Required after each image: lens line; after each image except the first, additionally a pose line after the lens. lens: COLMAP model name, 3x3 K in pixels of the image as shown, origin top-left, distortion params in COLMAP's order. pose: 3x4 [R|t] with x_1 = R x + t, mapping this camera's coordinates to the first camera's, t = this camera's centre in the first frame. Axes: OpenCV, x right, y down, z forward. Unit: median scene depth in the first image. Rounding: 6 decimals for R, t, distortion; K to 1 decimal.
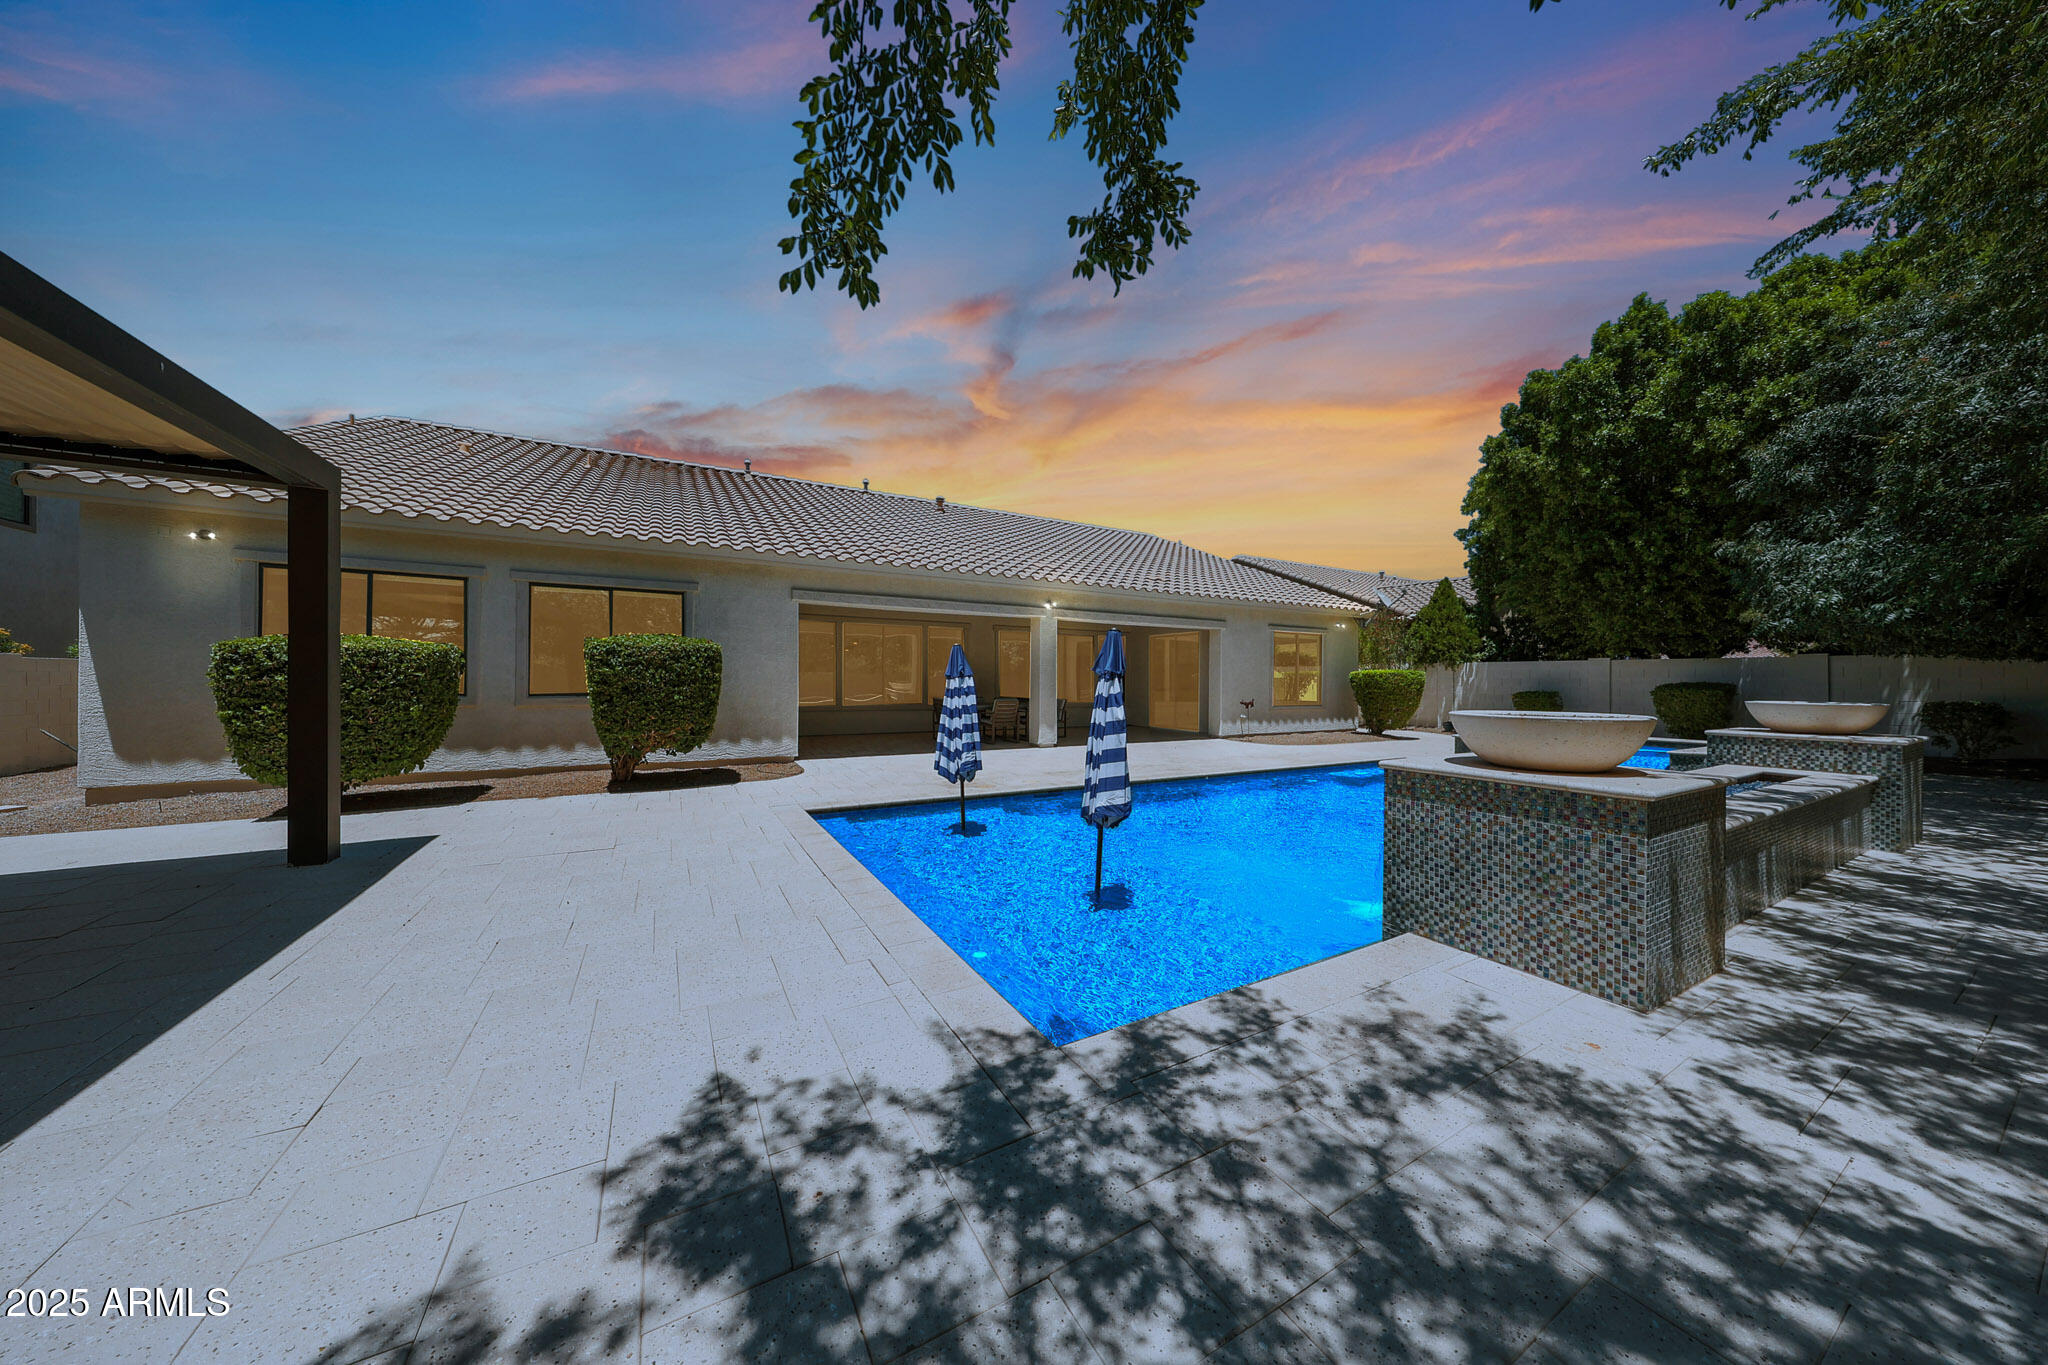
lens RADIAL K [[618.2, 0, 1018.4], [0, 618.2, 677.3], [0, 0, 1]] dist [0.000045, 0.000027]
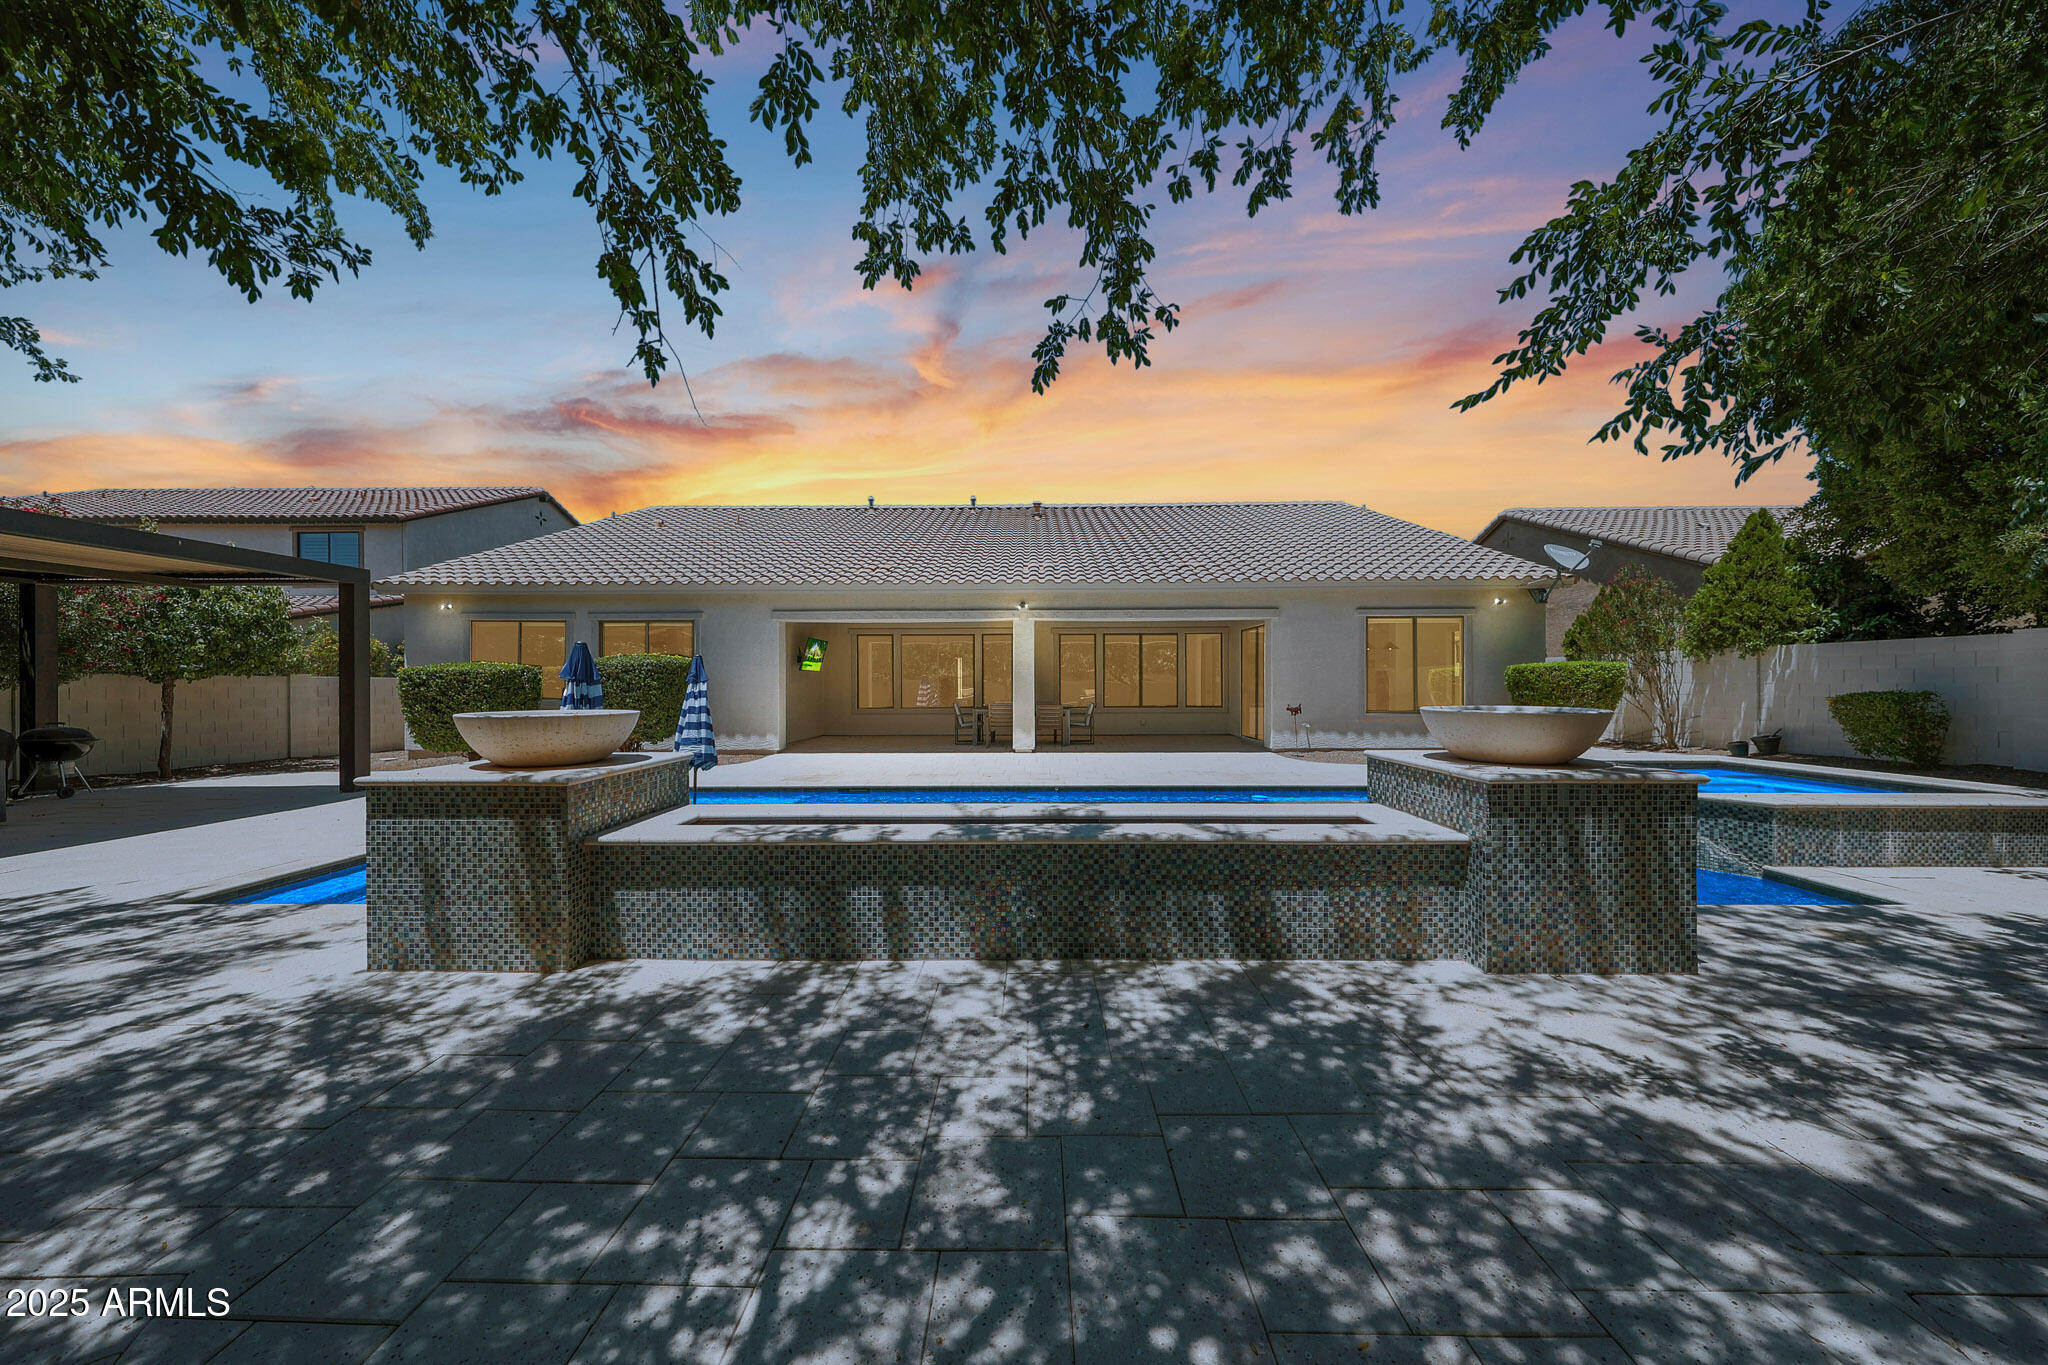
lens RADIAL K [[647.9, 0, 1024.7], [0, 647.9, 687.8], [0, 0, 1]] dist [0.002559, 0.000004]
pose [[0.869543, -0.011542, -0.493722, 2.320080], [0.013964, 0.999902, 0.001217, 0.039712], [0.493659, -0.007953, 0.869619, 0.497304]]
